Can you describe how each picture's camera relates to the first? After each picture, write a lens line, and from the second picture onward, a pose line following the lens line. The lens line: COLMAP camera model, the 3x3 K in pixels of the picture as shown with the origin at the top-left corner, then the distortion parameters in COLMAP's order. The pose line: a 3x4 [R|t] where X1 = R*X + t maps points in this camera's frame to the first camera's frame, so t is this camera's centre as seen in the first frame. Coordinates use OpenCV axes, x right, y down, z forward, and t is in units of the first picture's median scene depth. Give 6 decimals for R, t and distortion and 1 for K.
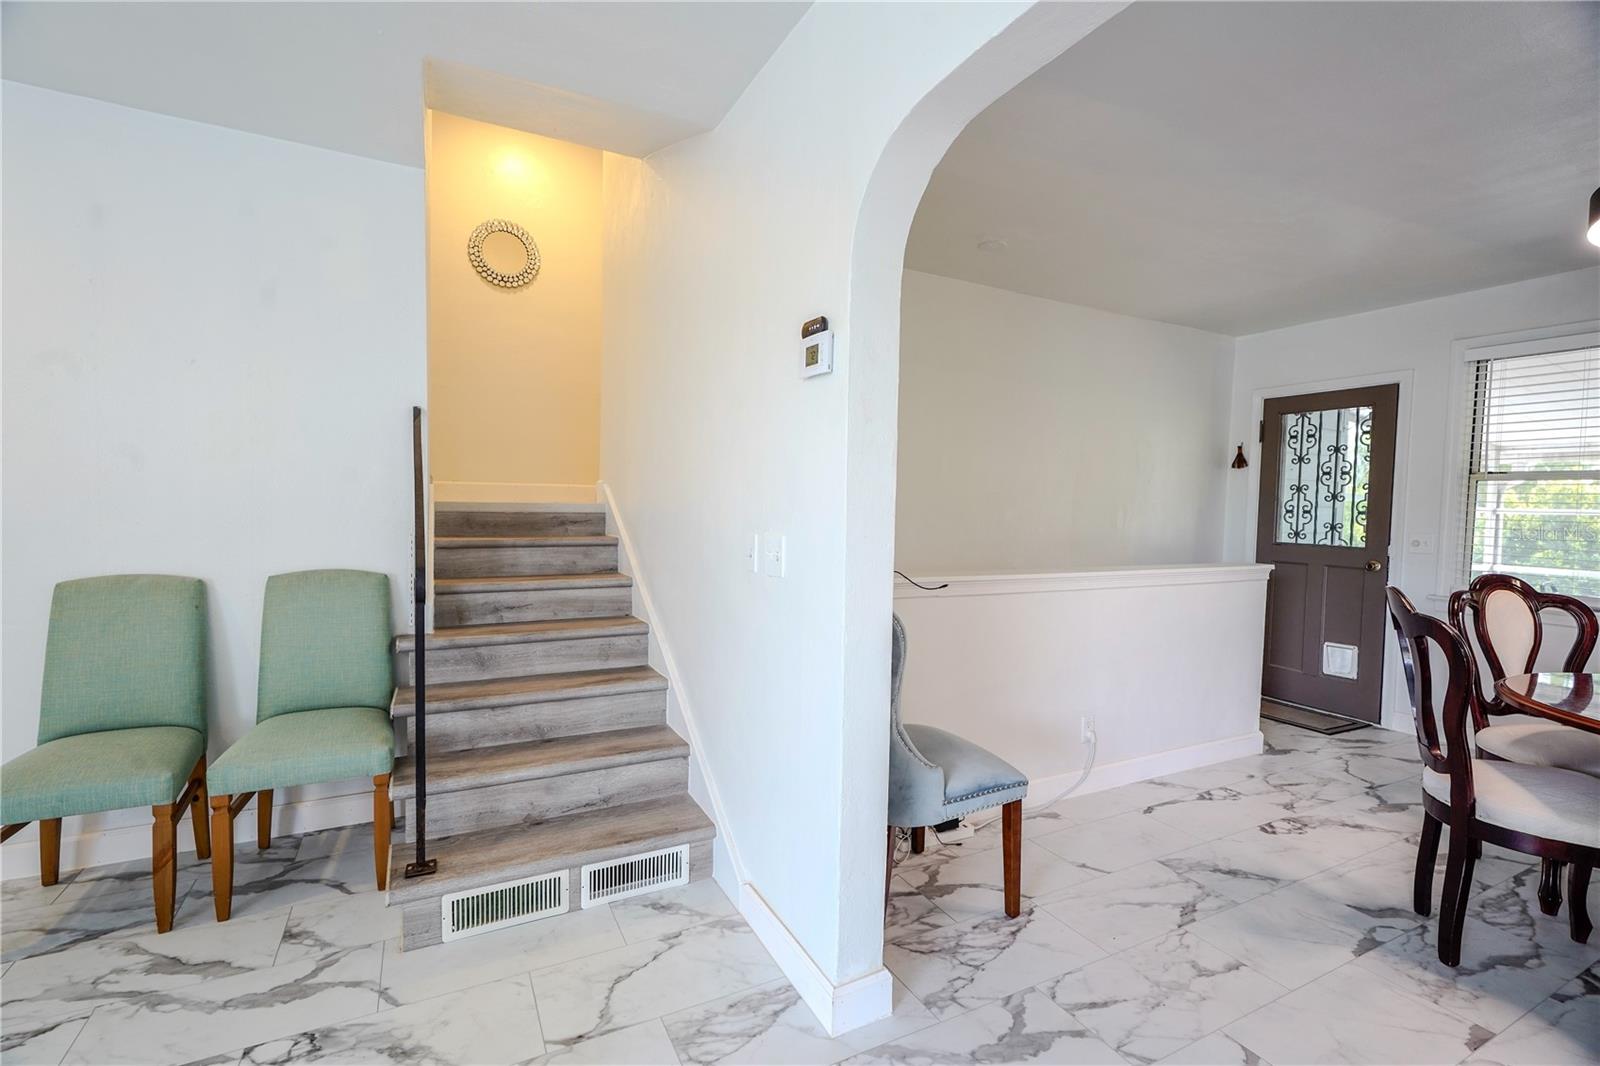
lens RADIAL K [[718.7, 0, 794.3], [0, 718.7, 534.0], [0, 0, 1]] dist [0.000478, 0.000453]
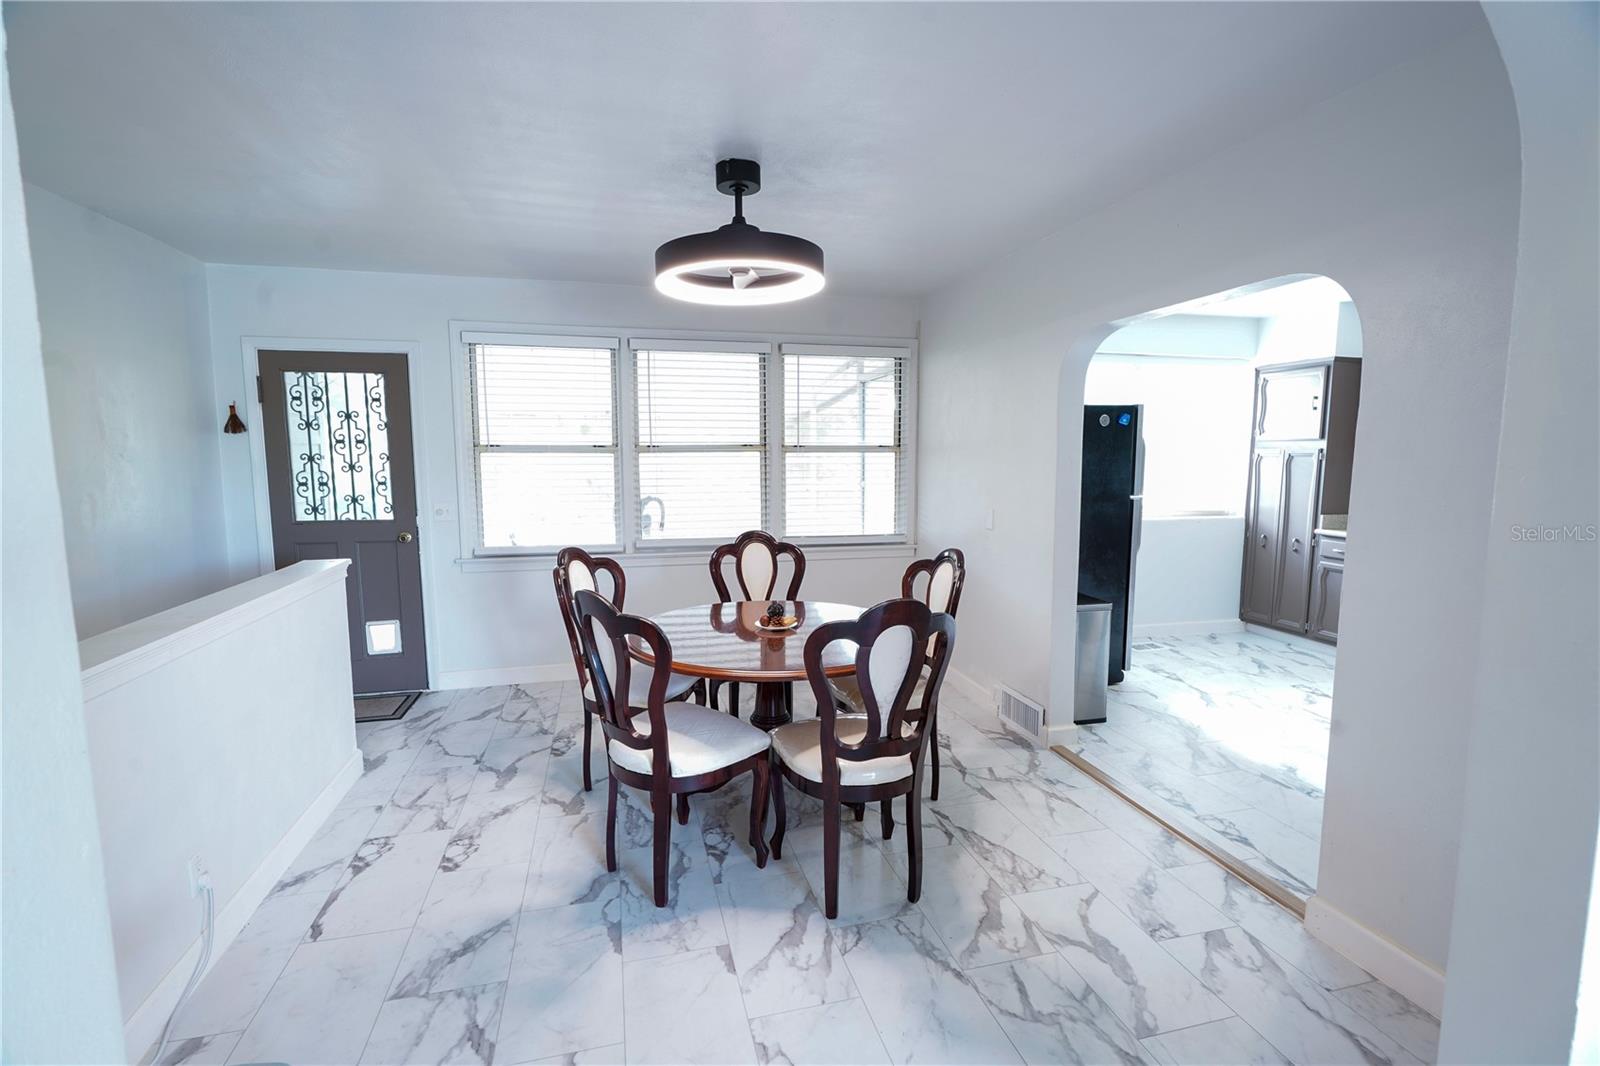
lens RADIAL K [[718.7, 0, 794.3], [0, 718.7, 534.0], [0, 0, 1]] dist [0.000478, 0.000453]
pose [[0.220115, -0.133467, 0.966300, -0.035707], [0.045877, 0.990916, 0.126417, -0.057923], [-0.974395, 0.016504, 0.224239, 0.235381]]
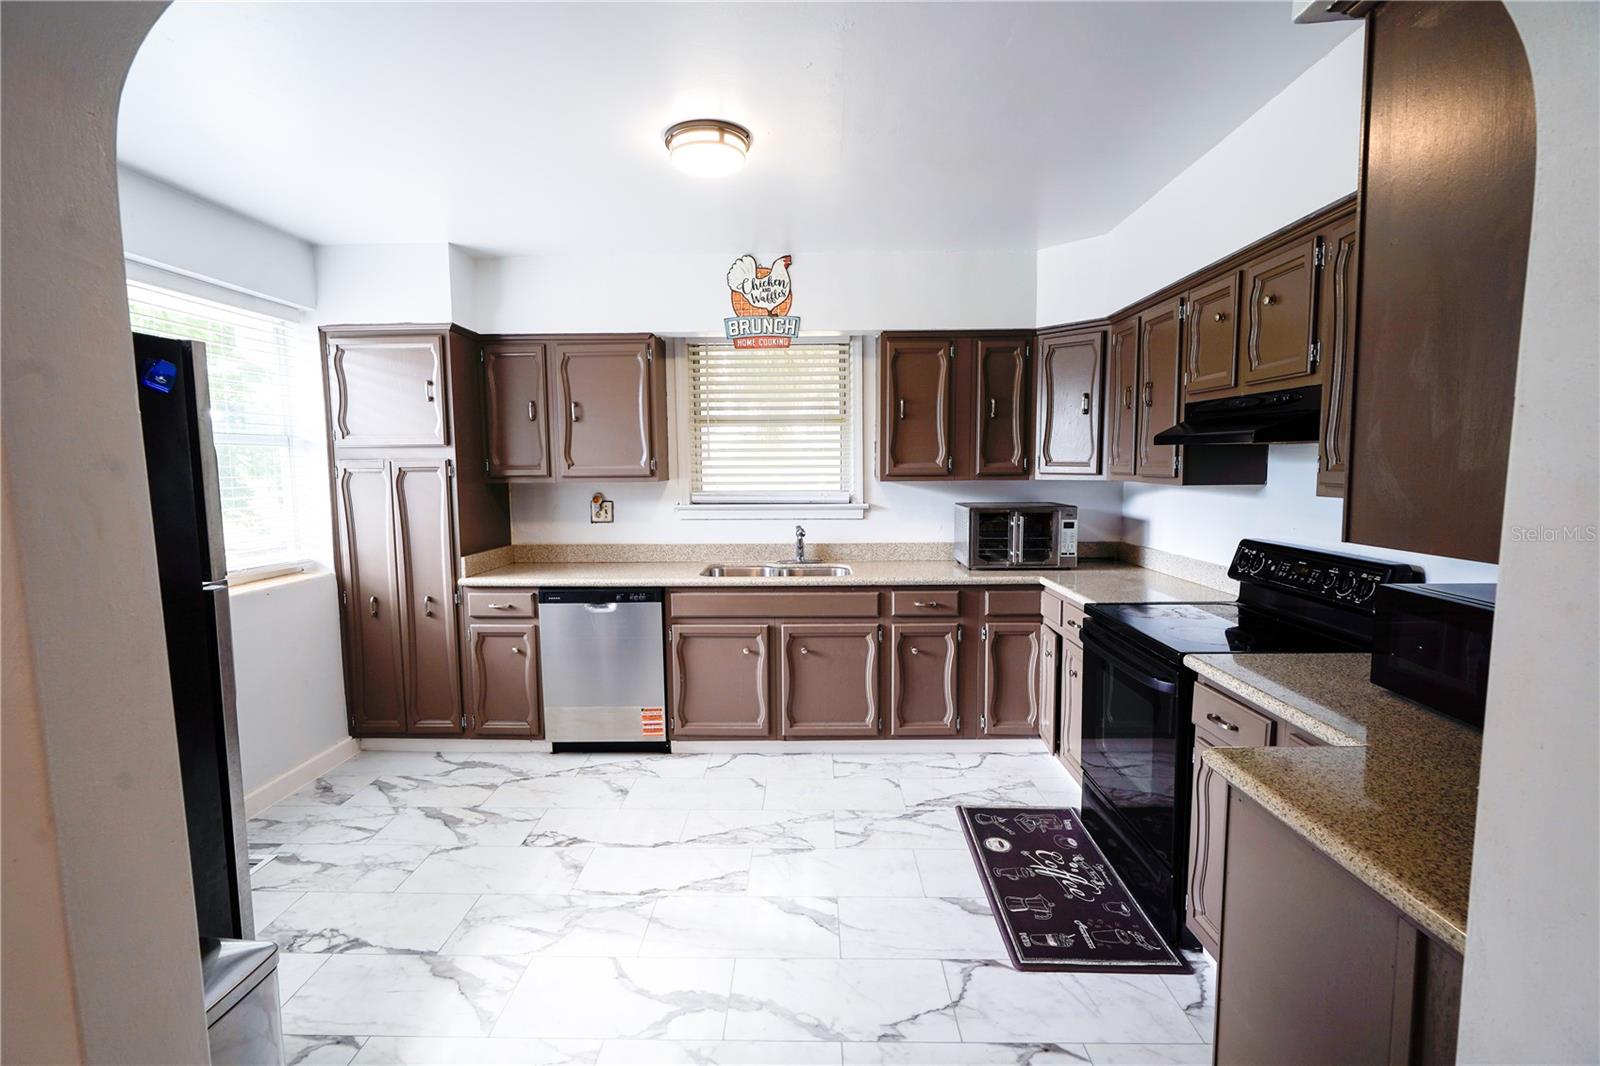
lens RADIAL K [[739.0, 0, 800.0], [0, 739.0, 533.0], [0, 0, 1]] dist [-0.001974, -0.000053]
pose [[-0.876776, -0.060647, 0.477060, 0.572216], [0.009728, 0.989576, 0.143682, -0.041460], [-0.480801, 0.130618, -0.867046, 0.185869]]
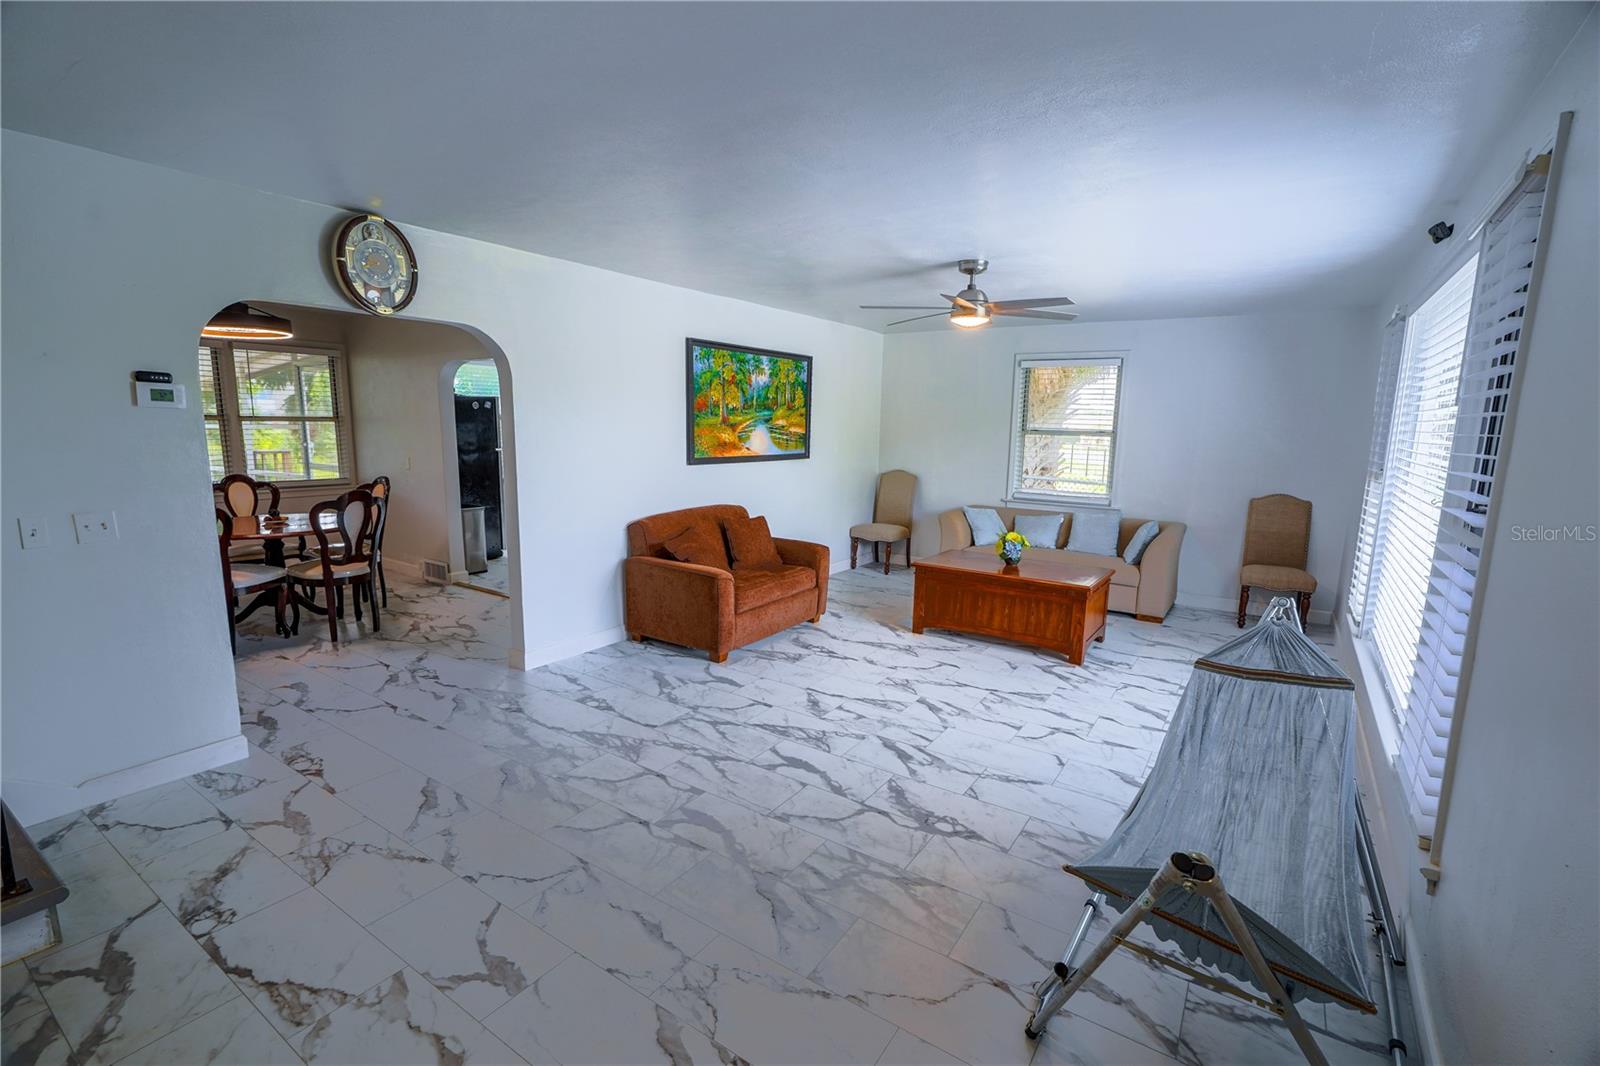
lens RADIAL K [[718.7, 0, 794.3], [0, 718.7, 534.0], [0, 0, 1]] dist [0.000478, 0.000453]
pose [[-0.482168, -0.168619, 0.859699, -0.845923], [0.008198, 0.980392, 0.196889, -0.097792], [-0.876040, 0.101981, -0.471331, 0.212661]]
